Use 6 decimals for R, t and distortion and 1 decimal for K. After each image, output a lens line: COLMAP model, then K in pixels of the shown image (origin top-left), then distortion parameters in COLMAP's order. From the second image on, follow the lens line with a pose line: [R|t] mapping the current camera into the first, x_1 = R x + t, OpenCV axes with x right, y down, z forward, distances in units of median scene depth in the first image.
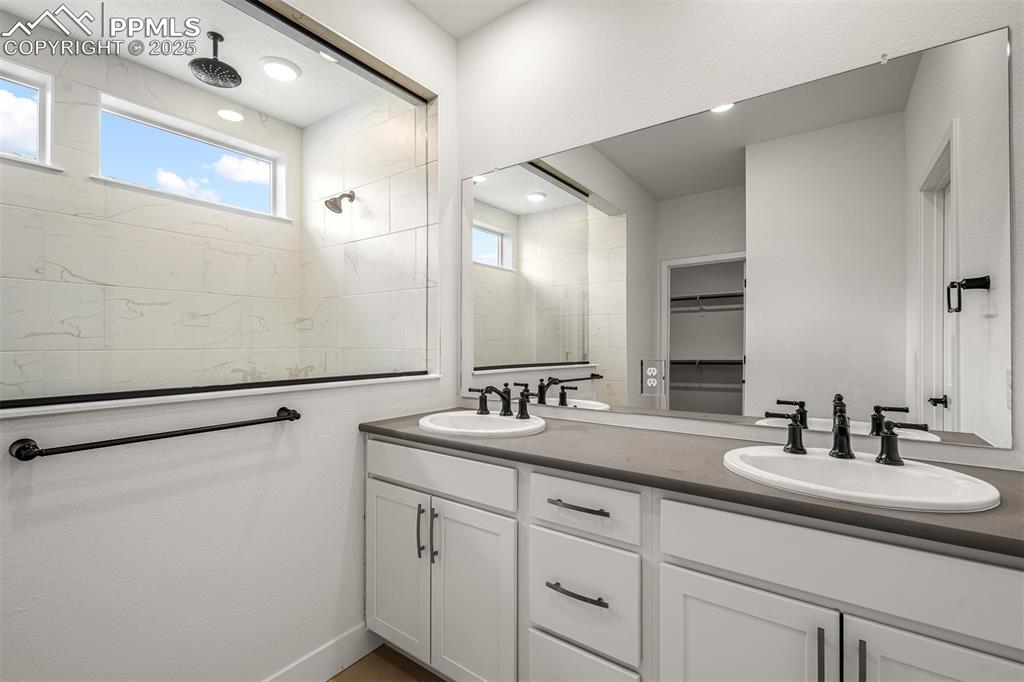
lens RADIAL K [[460.2, 0, 507.9], [0, 460.2, 338.5], [0, 0, 1]] dist [-0.005836, 0.000517]
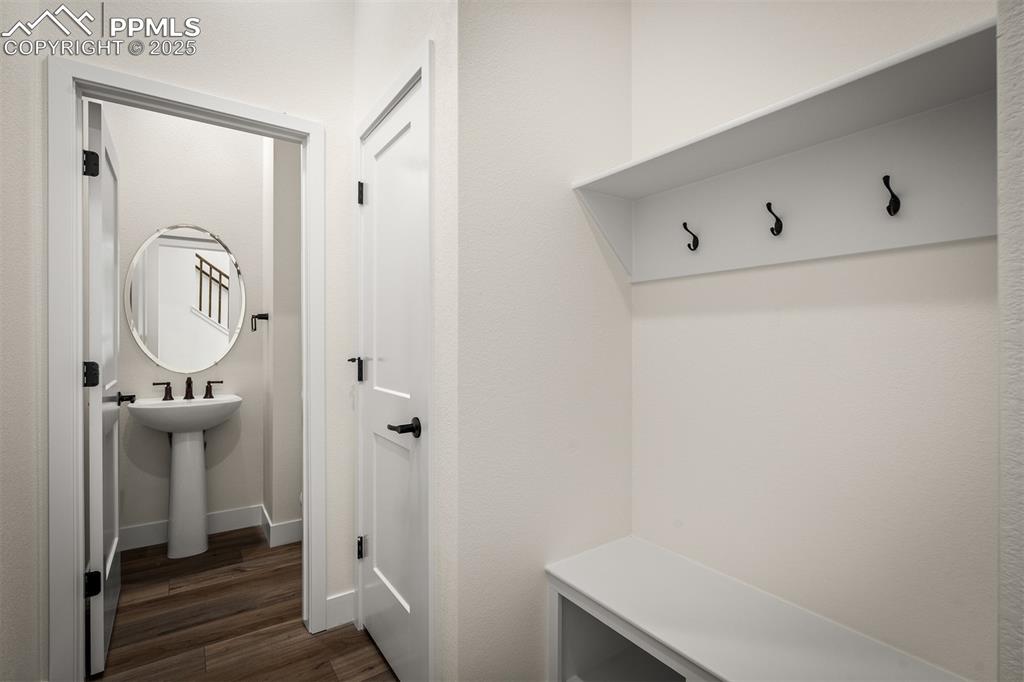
lens RADIAL K [[460.2, 0, 512.0], [0, 460.2, 342.8], [0, 0, 1]] dist [-0.005836, 0.000517]
pose [[0.336891, 0.003831, 0.941536, -0.594505], [-0.006748, 0.999976, -0.001655, -0.021842], [-0.941520, -0.005796, 0.336908, -0.864681]]
